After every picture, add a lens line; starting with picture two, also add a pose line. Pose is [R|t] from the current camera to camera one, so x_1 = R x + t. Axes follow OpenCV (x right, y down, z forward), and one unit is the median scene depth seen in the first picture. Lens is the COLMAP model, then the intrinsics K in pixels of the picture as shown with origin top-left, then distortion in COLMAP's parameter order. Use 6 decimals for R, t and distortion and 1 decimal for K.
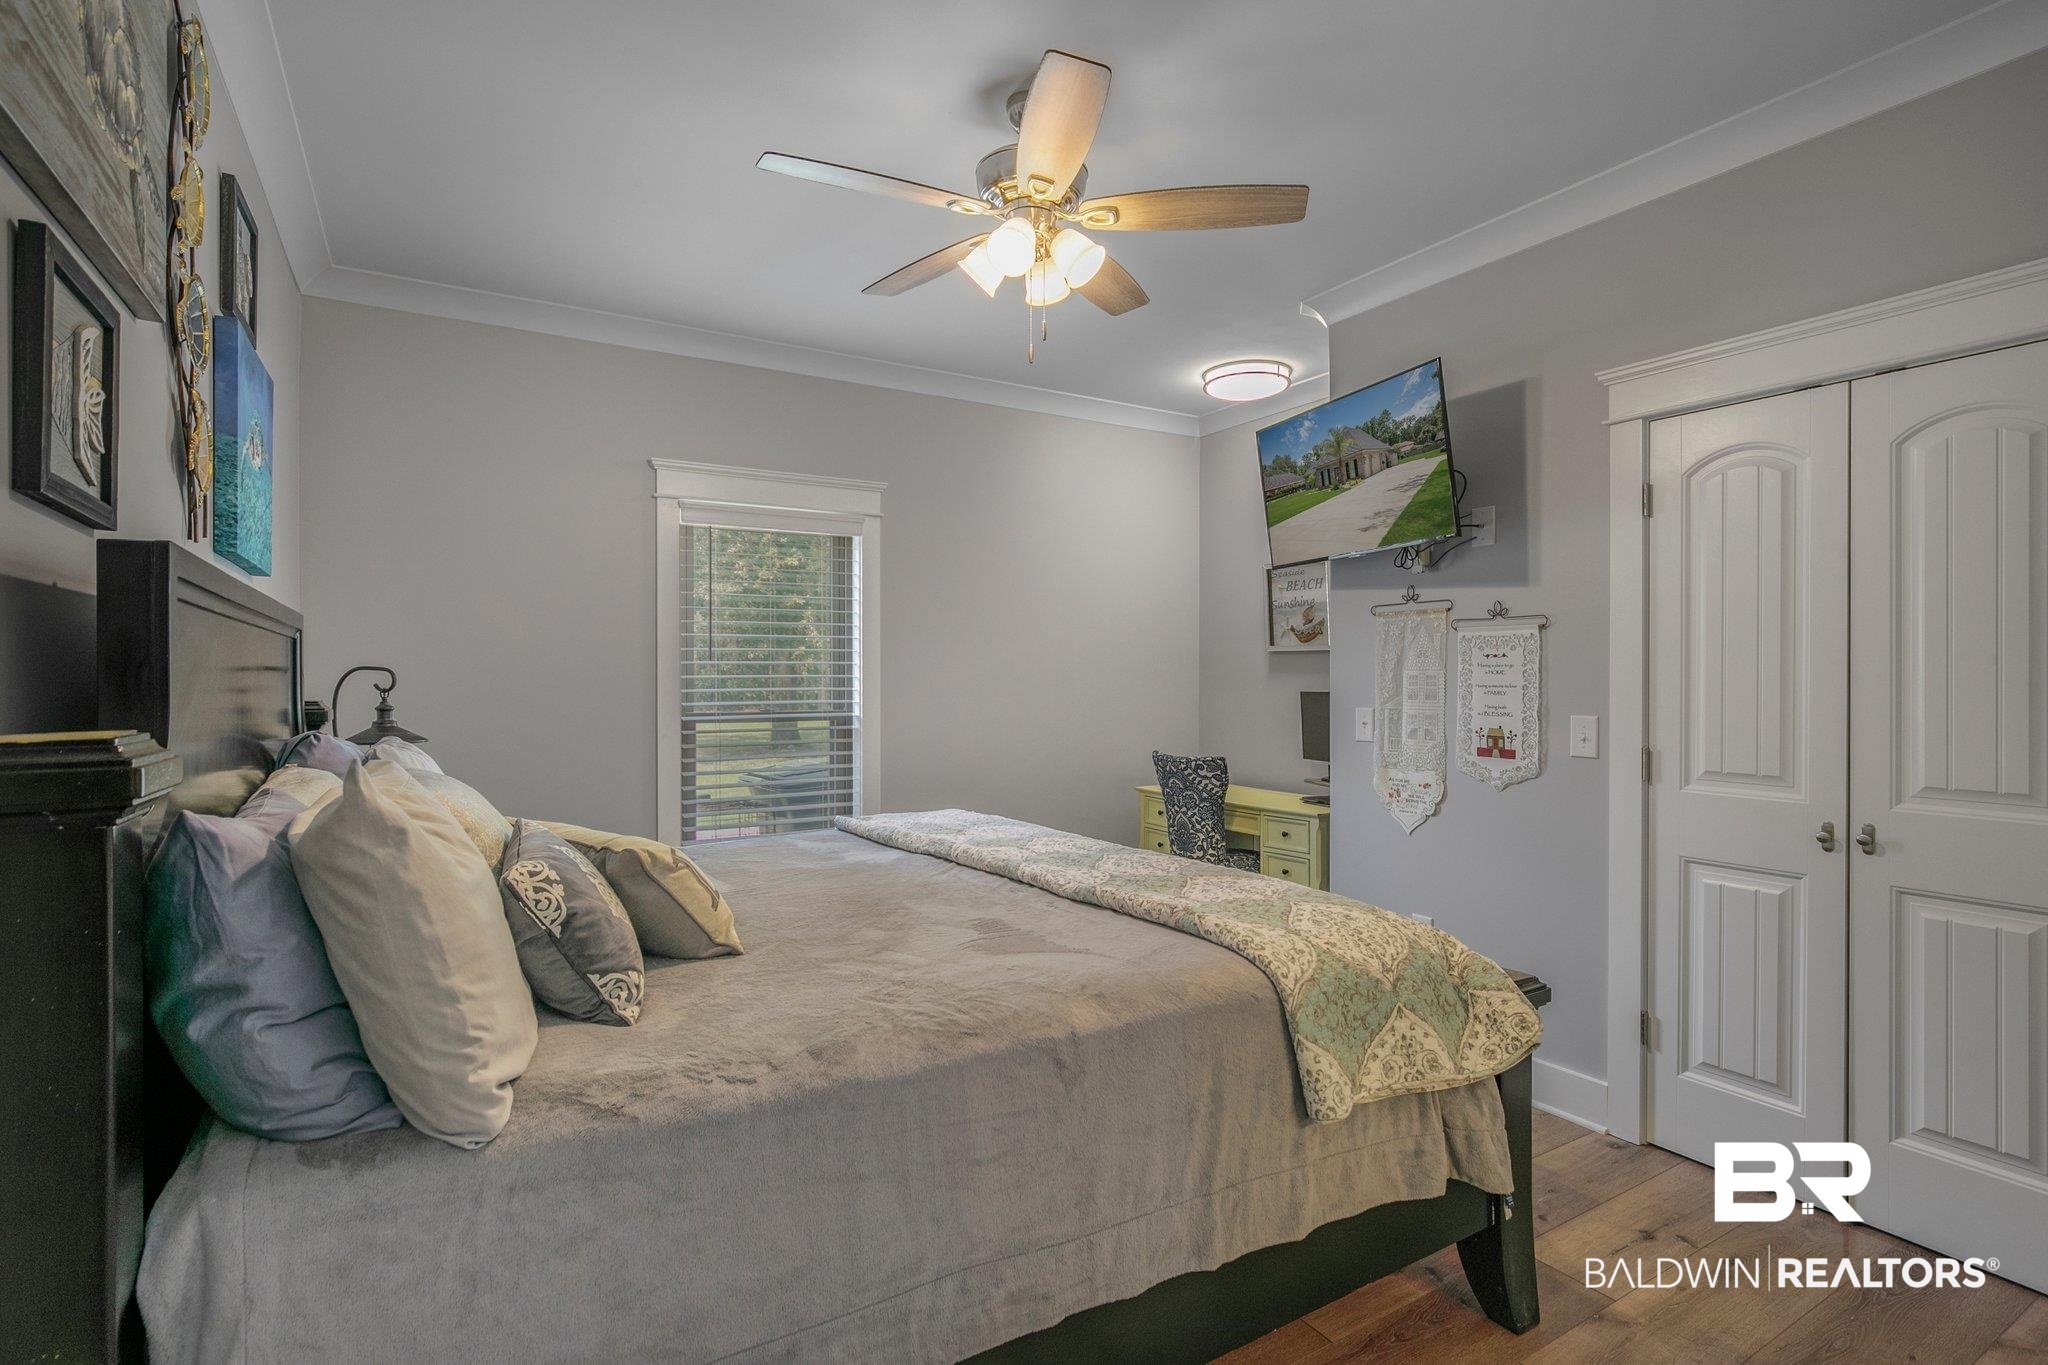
lens RADIAL K [[982.2, 0, 1027.5], [0, 982.2, 666.9], [0, 0, 1]] dist [-0.002126, 0.000257]
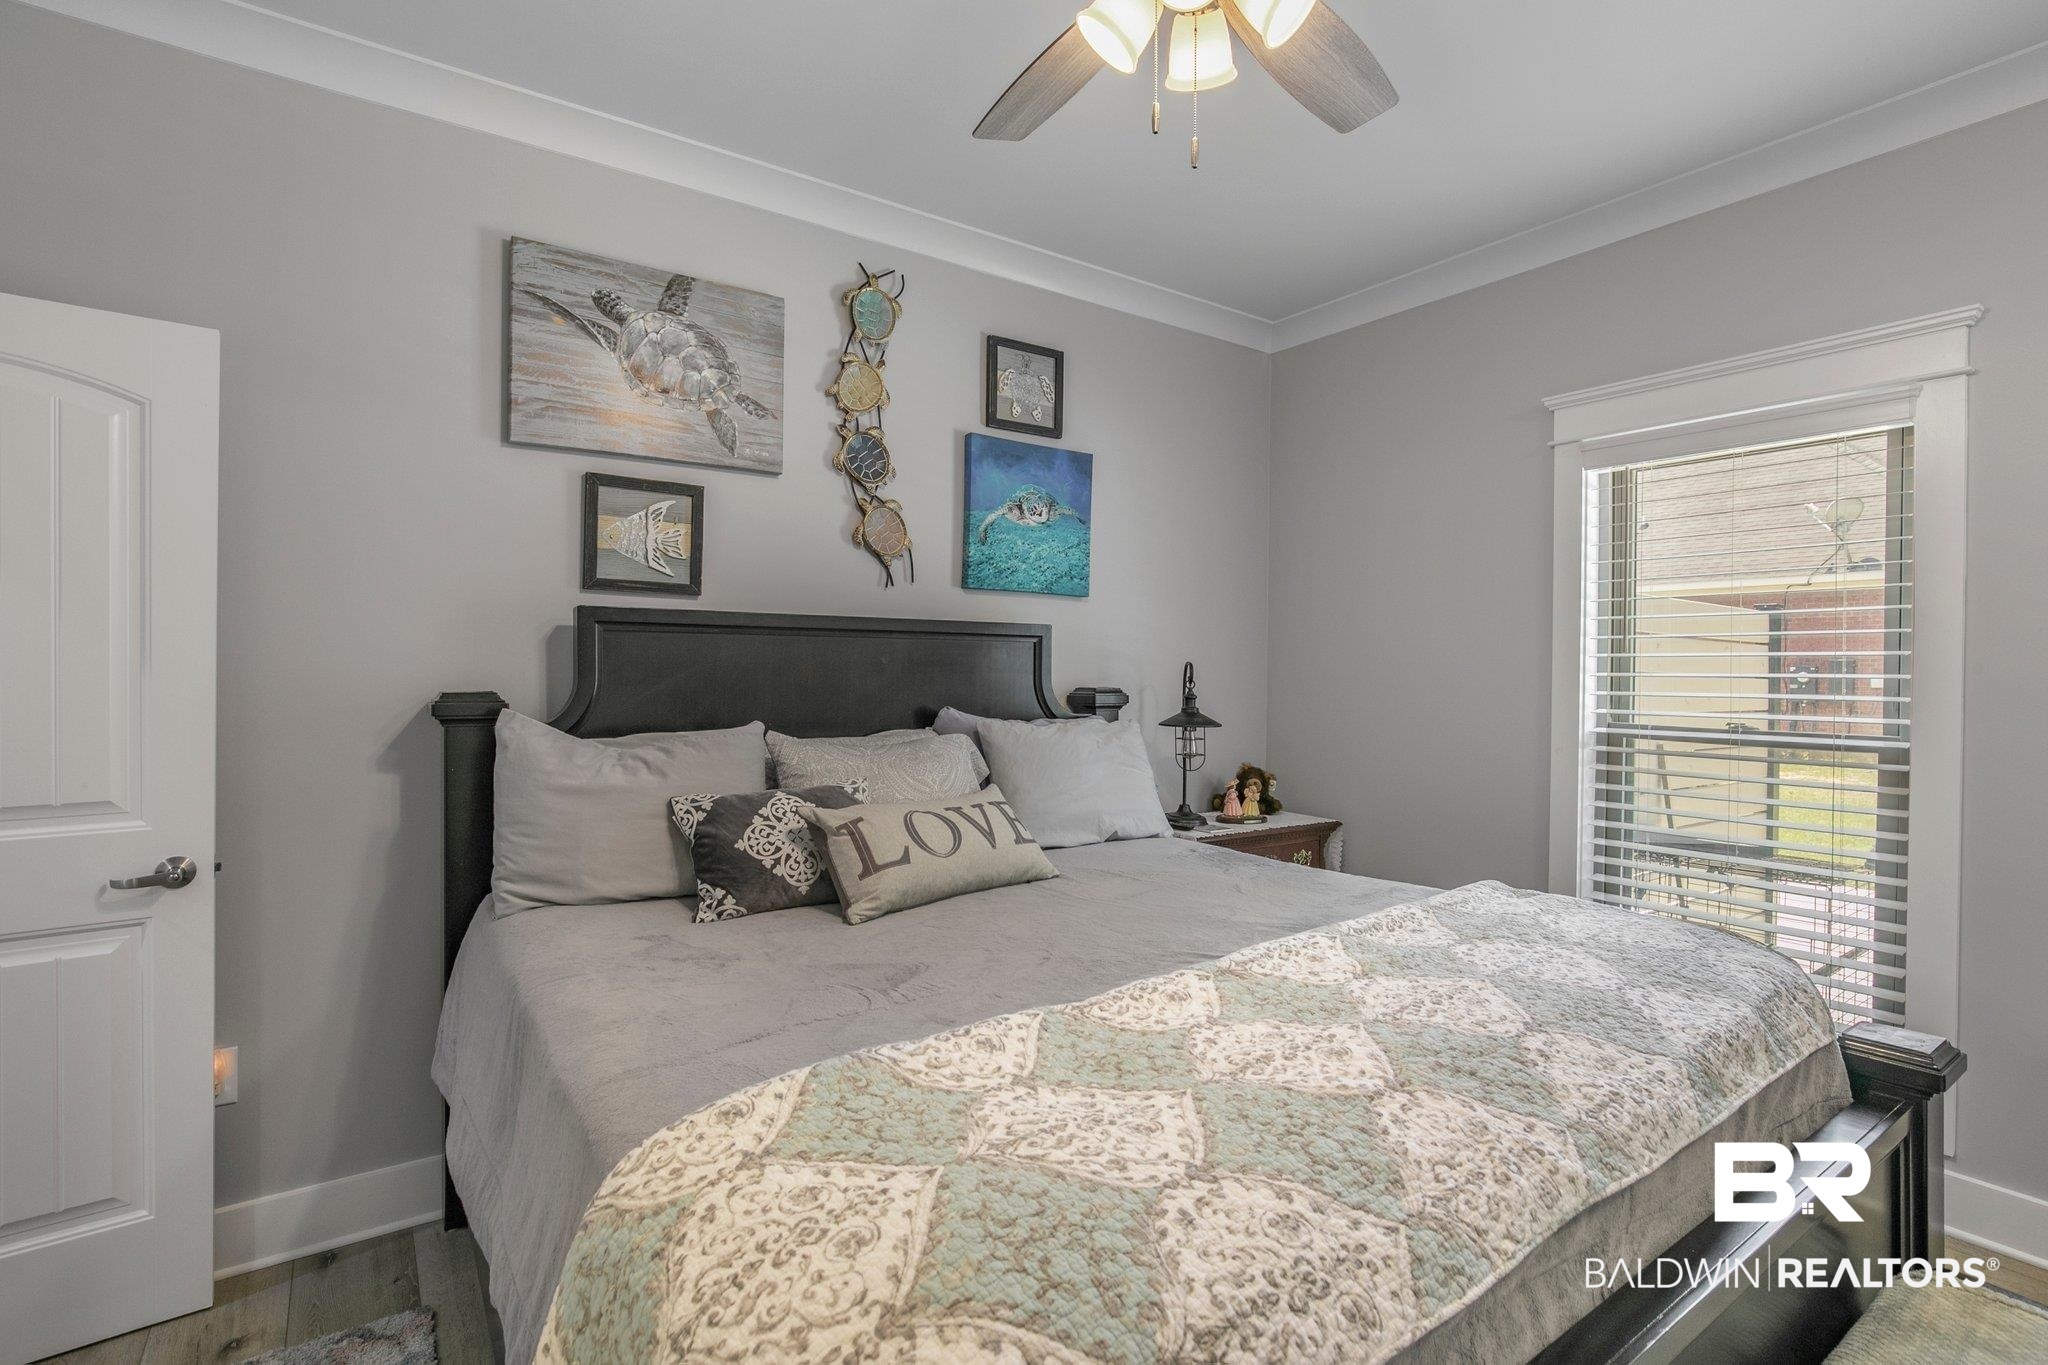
lens RADIAL K [[982.2, 0, 1027.5], [0, 982.2, 666.9], [0, 0, 1]] dist [-0.002126, 0.000257]
pose [[0.068174, 0.002586, -0.997670, 0.516560], [0.001816, 0.999995, 0.002716, 0.002238], [0.997672, -0.001997, 0.068169, 0.713665]]
